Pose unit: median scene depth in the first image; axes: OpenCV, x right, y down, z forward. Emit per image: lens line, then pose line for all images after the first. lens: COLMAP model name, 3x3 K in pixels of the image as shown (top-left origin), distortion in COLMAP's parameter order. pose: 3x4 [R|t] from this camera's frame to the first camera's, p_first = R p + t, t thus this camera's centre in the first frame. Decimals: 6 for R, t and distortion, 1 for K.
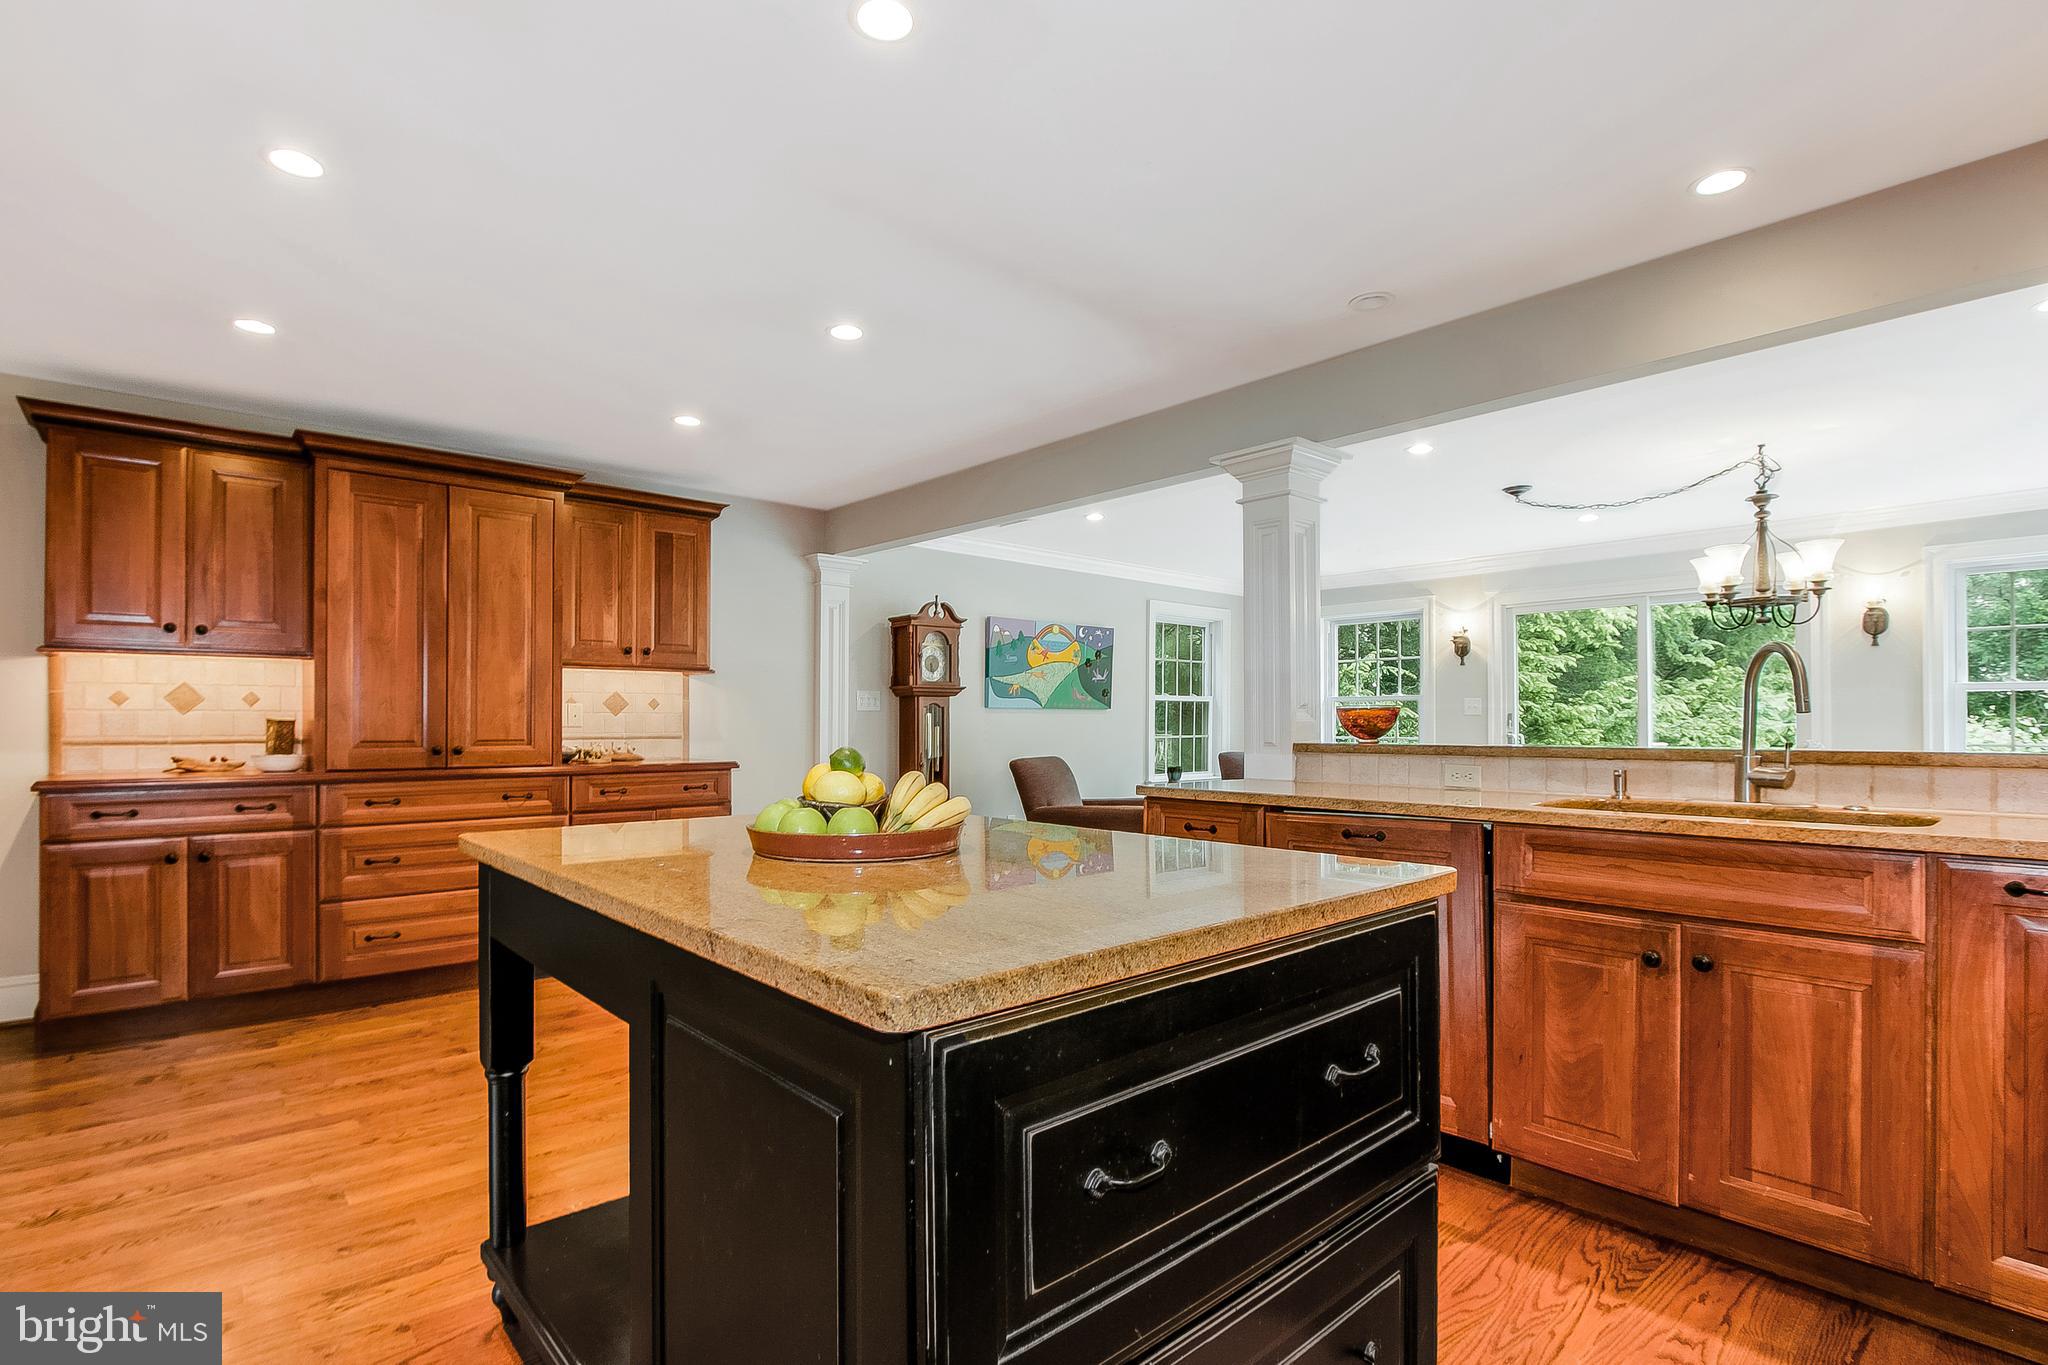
lens RADIAL K [[985.8, 0, 1016.1], [0, 985.8, 714.4], [0, 0, 1]] dist [-0.022959, 0.000486]
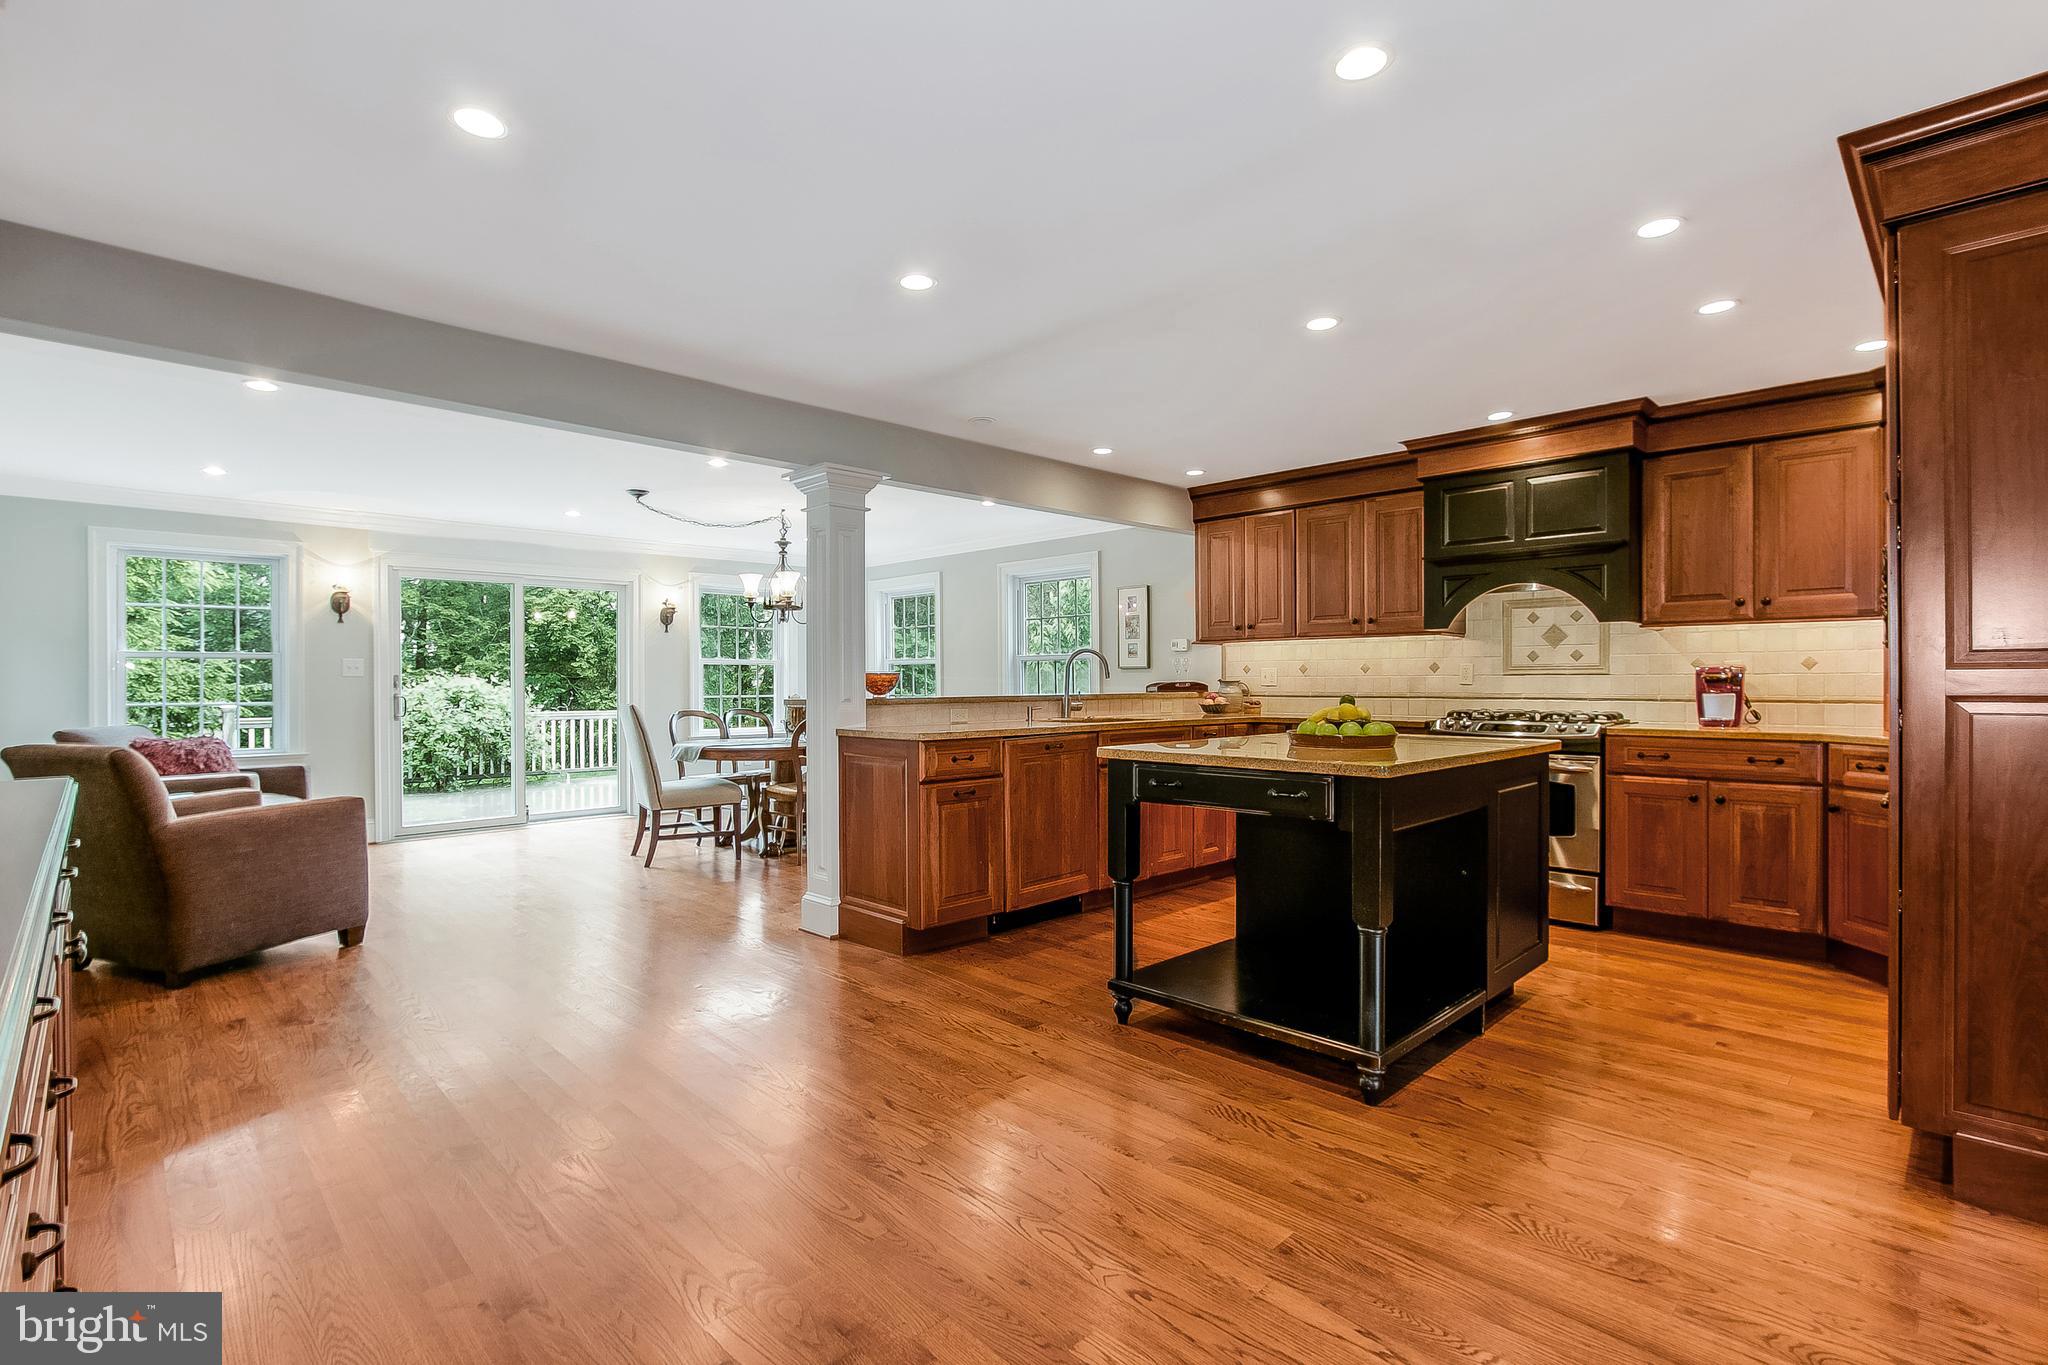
lens RADIAL K [[959.0, 0, 1014.3], [0, 959.0, 683.2], [0, 0, 1]] dist [-0.002838, 0.000191]
pose [[-0.050394, -0.001523, 0.998728, -0.741969], [-0.005292, 0.999985, 0.001258, 0.003866], [-0.998715, -0.005222, -0.050402, 0.624869]]
